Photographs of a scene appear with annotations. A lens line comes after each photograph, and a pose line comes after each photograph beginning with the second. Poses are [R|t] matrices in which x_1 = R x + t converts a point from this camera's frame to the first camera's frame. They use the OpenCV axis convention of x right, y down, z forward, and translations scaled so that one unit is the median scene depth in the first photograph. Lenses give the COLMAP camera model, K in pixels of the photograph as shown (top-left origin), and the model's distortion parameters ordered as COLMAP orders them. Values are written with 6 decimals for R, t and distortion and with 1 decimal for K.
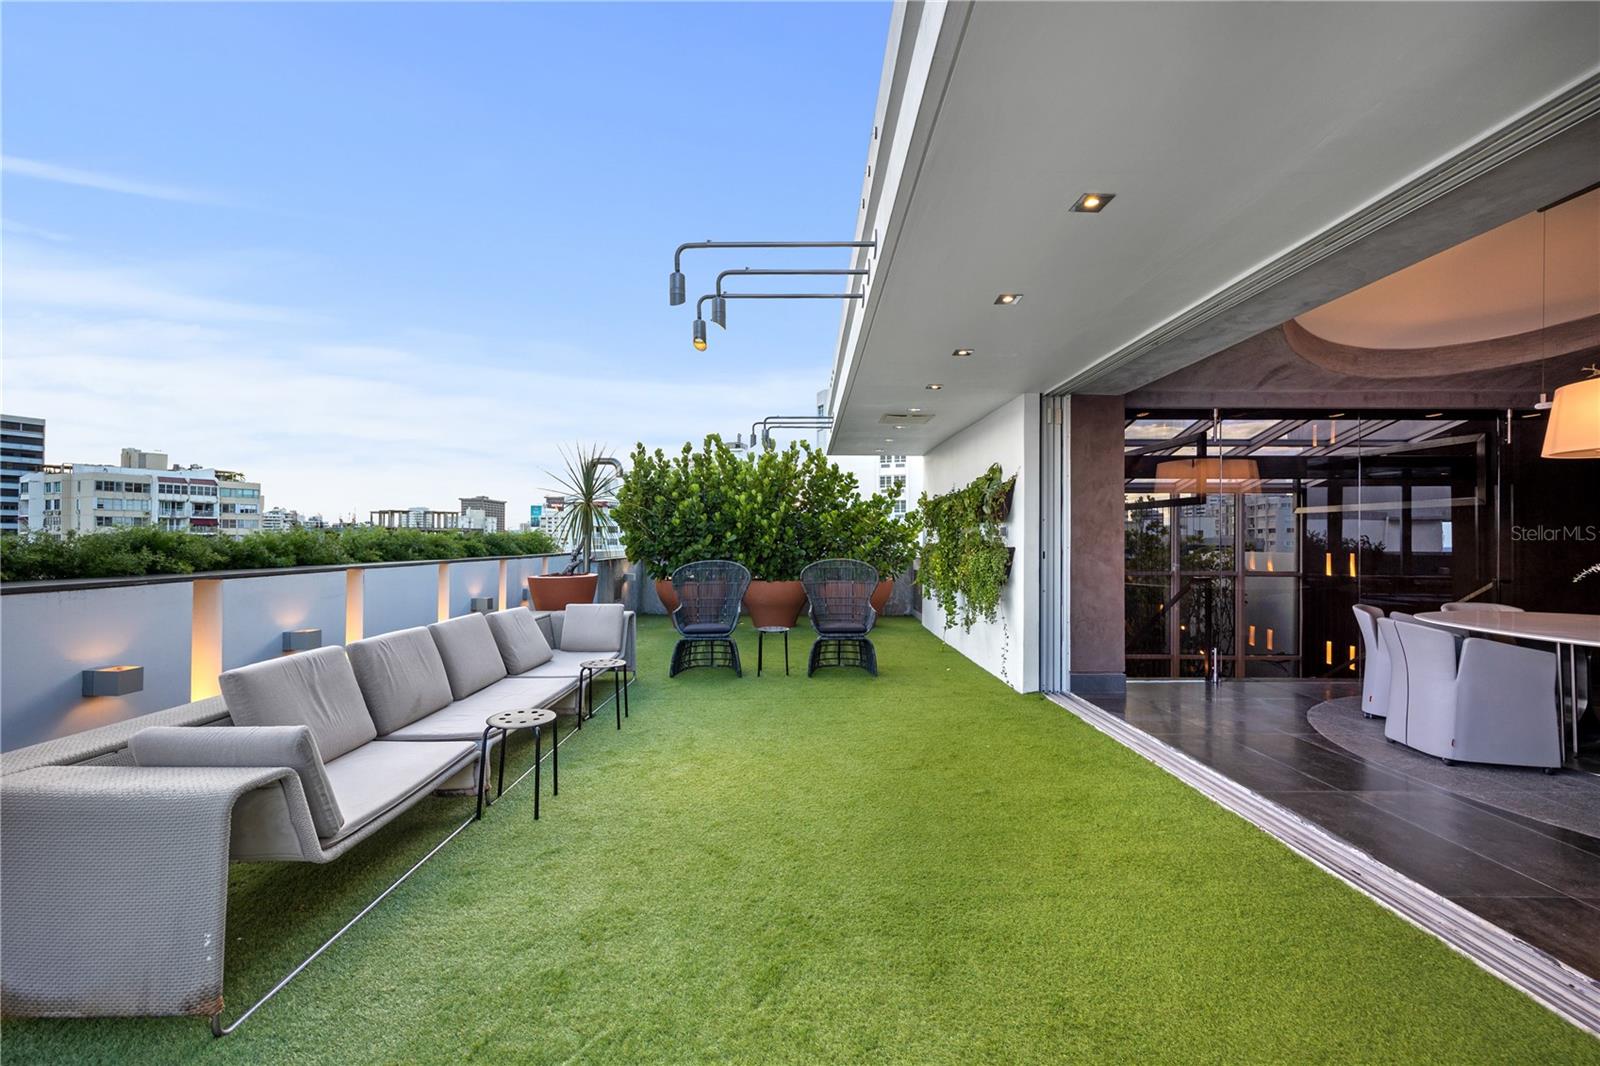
lens RADIAL K [[631.9, 0, 794.1], [0, 631.9, 529.6], [0, 0, 1]] dist [0.003936, 0.000044]
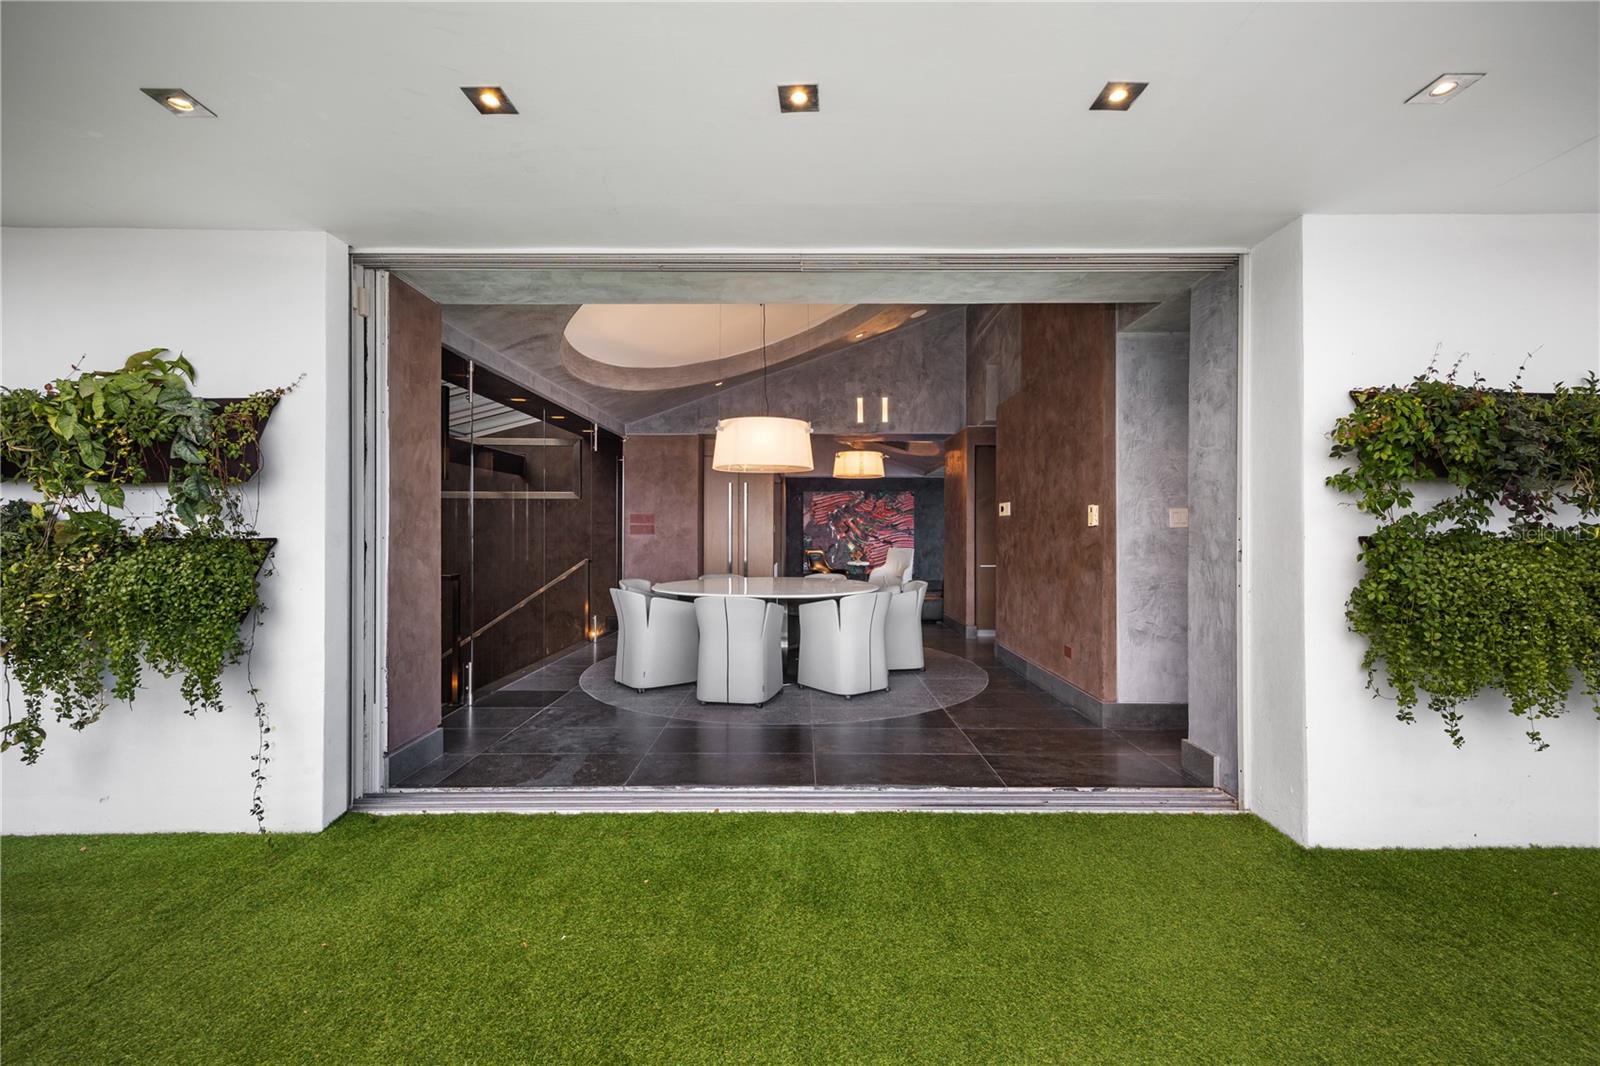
lens RADIAL K [[631.9, 0, 794.1], [0, 631.9, 529.6], [0, 0, 1]] dist [0.003936, 0.000044]
pose [[-0.003434, 0.003991, 0.999986, -0.190344], [-0.015694, 0.999869, -0.004044, 0.023557], [-0.999871, -0.015707, -0.003371, 0.844453]]
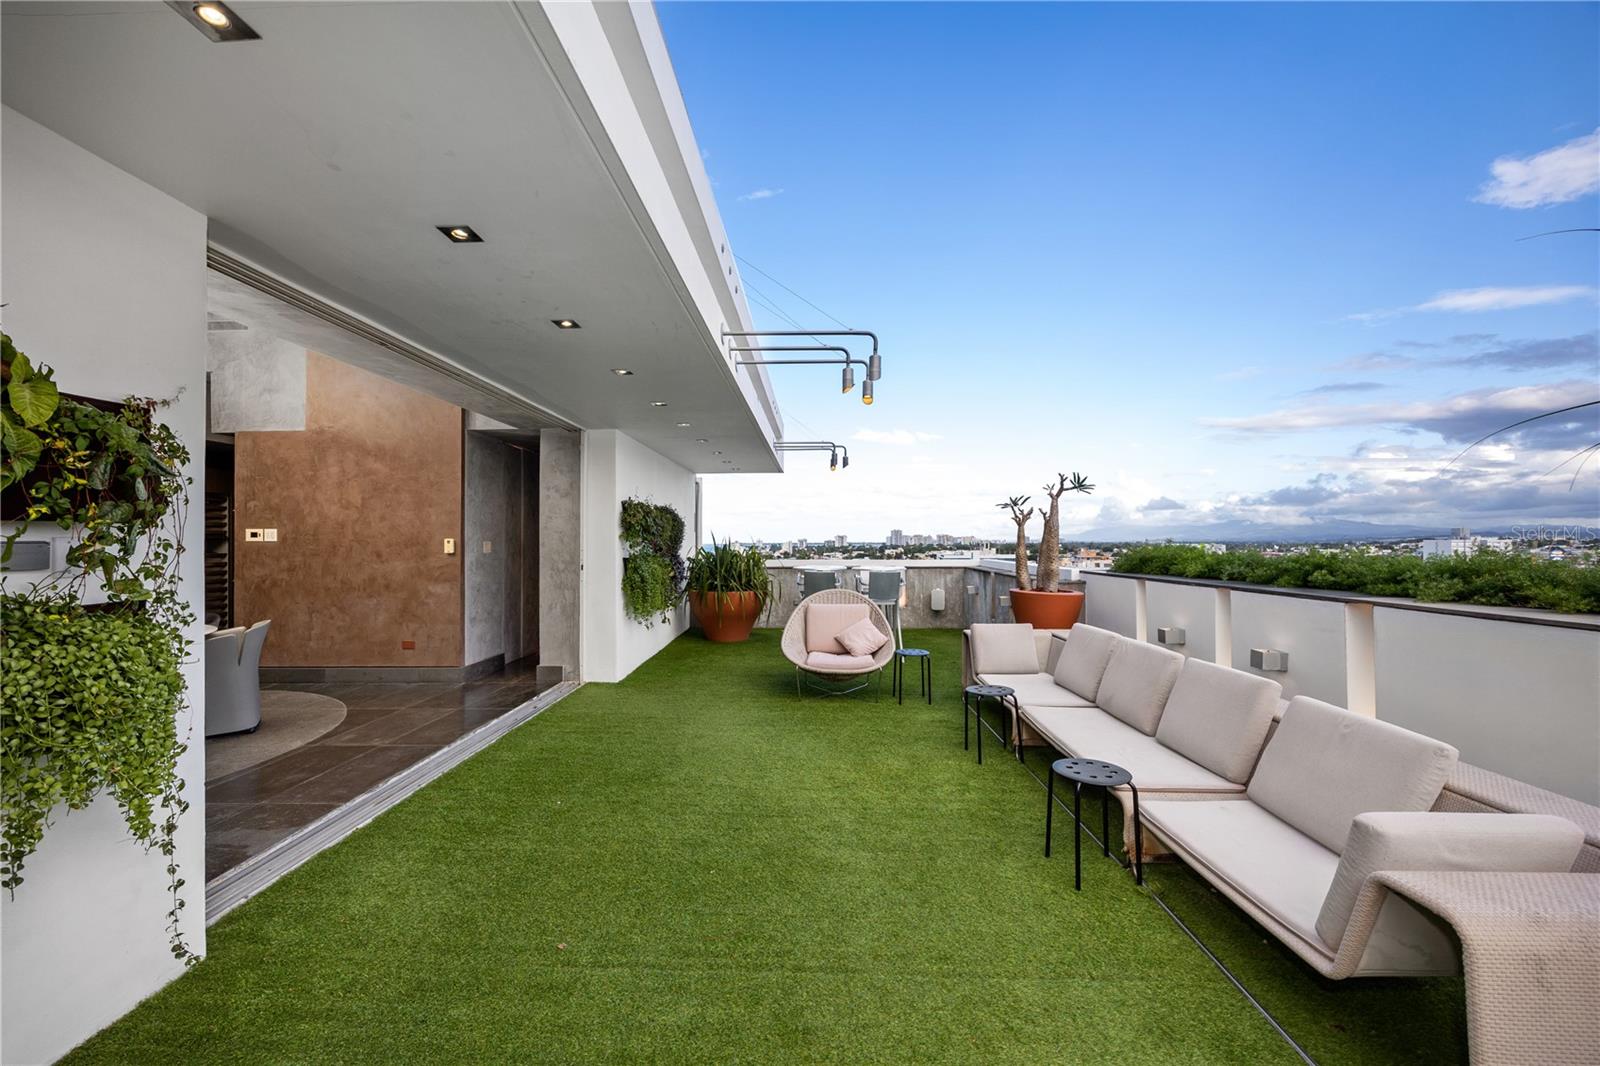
lens RADIAL K [[631.9, 0, 794.1], [0, 631.9, 529.6], [0, 0, 1]] dist [0.003936, 0.000044]
pose [[-0.999899, 0.001596, 0.014133, -0.025192], [0.001161, 0.999527, -0.030724, -0.002509], [-0.014175, -0.030704, -0.999428, 1.890723]]
